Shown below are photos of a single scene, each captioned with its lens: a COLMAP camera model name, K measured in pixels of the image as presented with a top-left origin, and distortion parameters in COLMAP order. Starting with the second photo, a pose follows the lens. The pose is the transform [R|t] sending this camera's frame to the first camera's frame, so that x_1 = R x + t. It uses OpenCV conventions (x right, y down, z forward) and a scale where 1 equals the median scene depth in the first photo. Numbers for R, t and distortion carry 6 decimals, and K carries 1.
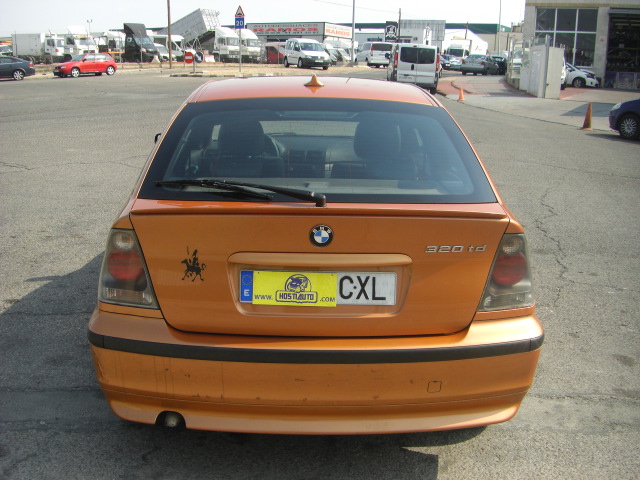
lens RADIAL K [[738.9, 0, 294.8], [0, 738.9, 241.5], [0, 0, 1]] dist [-0.225667, 0.138594]
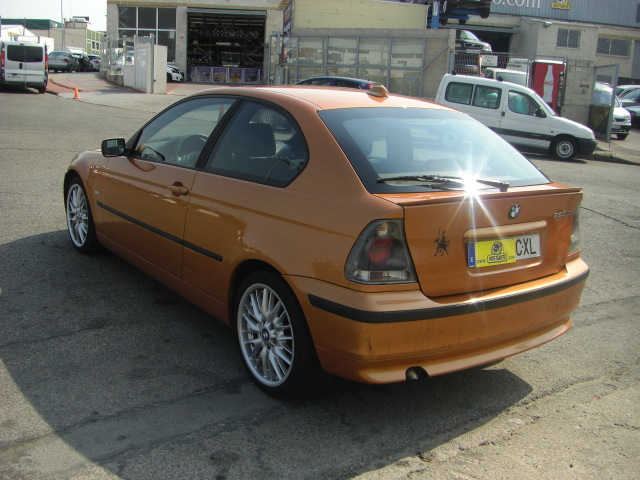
lens RADIAL K [[738.9, 0, 294.8], [0, 738.9, 241.5], [0, 0, 1]] dist [-0.225667, 0.138594]
pose [[0.819962, -0.101389, 0.563367, -0.082205], [0.097785, 0.994532, 0.036663, -0.003207], [-0.564004, 0.025027, 0.825393, 0.008099]]
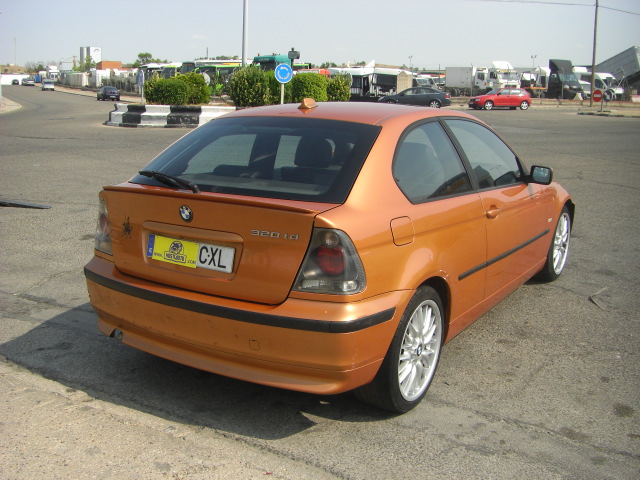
lens RADIAL K [[738.9, 0, 294.8], [0, 738.9, 241.5], [0, 0, 1]] dist [-0.225667, 0.138594]
pose [[0.822366, 0.107580, -0.558696, 0.073815], [-0.133757, 0.990996, -0.006059, 0.001893], [0.553014, 0.079712, 0.829350, -0.001144]]
